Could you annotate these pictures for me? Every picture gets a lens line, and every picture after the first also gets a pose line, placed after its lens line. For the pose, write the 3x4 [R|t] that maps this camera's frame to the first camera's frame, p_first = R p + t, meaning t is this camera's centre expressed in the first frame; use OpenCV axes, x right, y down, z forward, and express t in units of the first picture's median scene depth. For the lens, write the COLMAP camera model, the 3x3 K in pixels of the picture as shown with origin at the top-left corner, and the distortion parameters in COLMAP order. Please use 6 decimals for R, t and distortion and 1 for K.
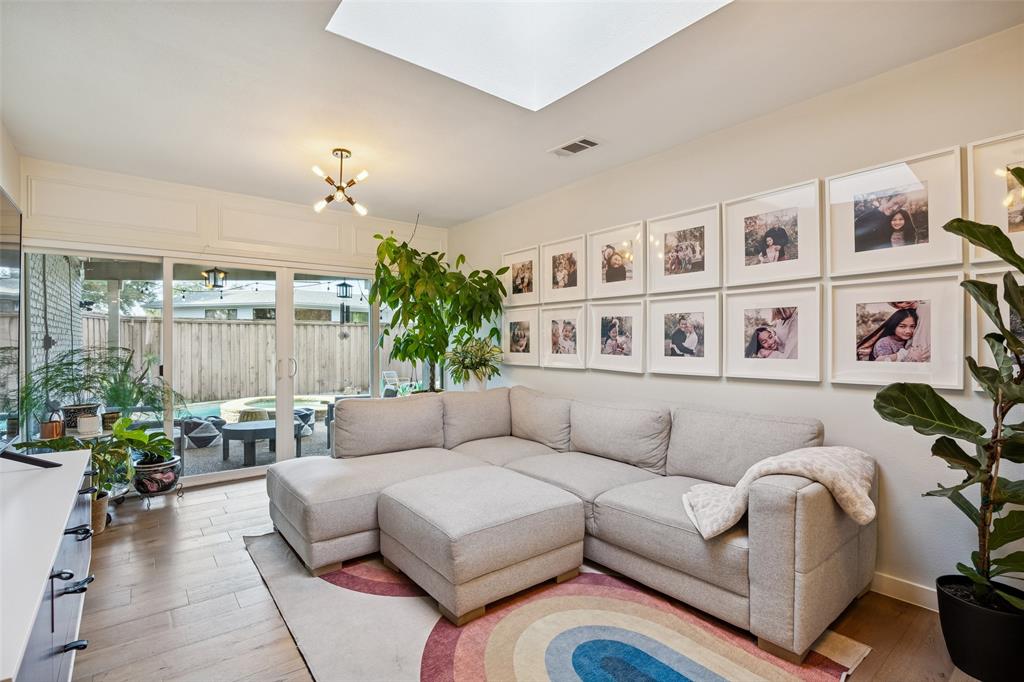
lens RADIAL K [[483.4, 0, 512.0], [0, 483.4, 341.0], [0, 0, 1]] dist [-0.000152, 0.000010]
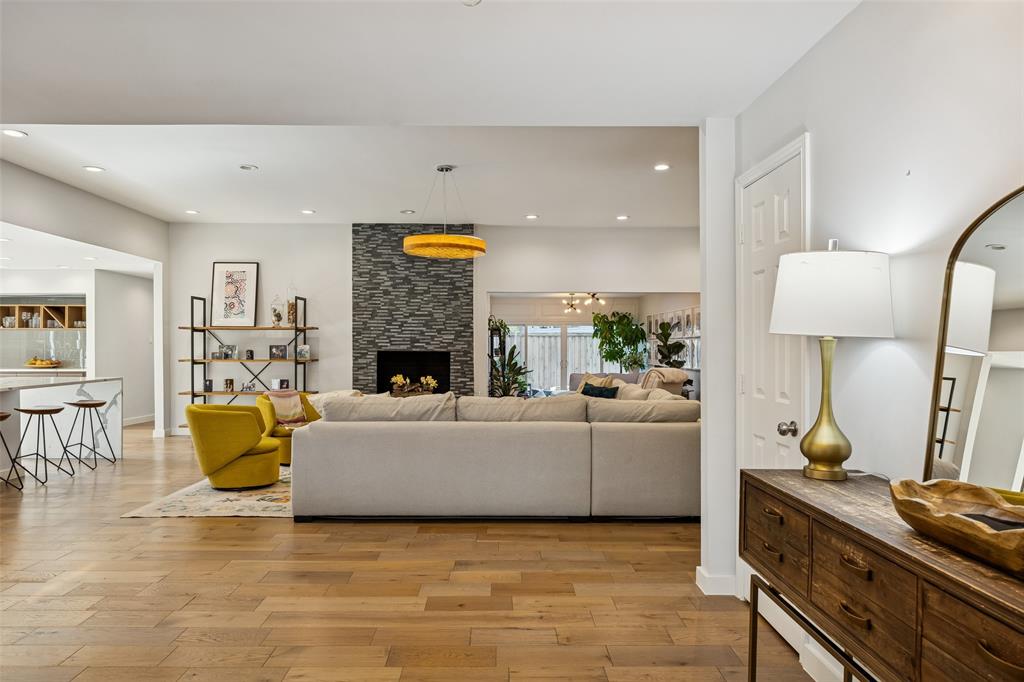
lens RADIAL K [[652.8, 0, 512.0], [0, 652.8, 341.0], [0, 0, 1]] dist [-0.002287, -0.000329]
pose [[0.804367, -0.002108, -0.594130, 1.202845], [-0.000731, 0.999989, -0.004538, -0.041517], [0.594133, 0.004085, 0.804357, -1.721878]]
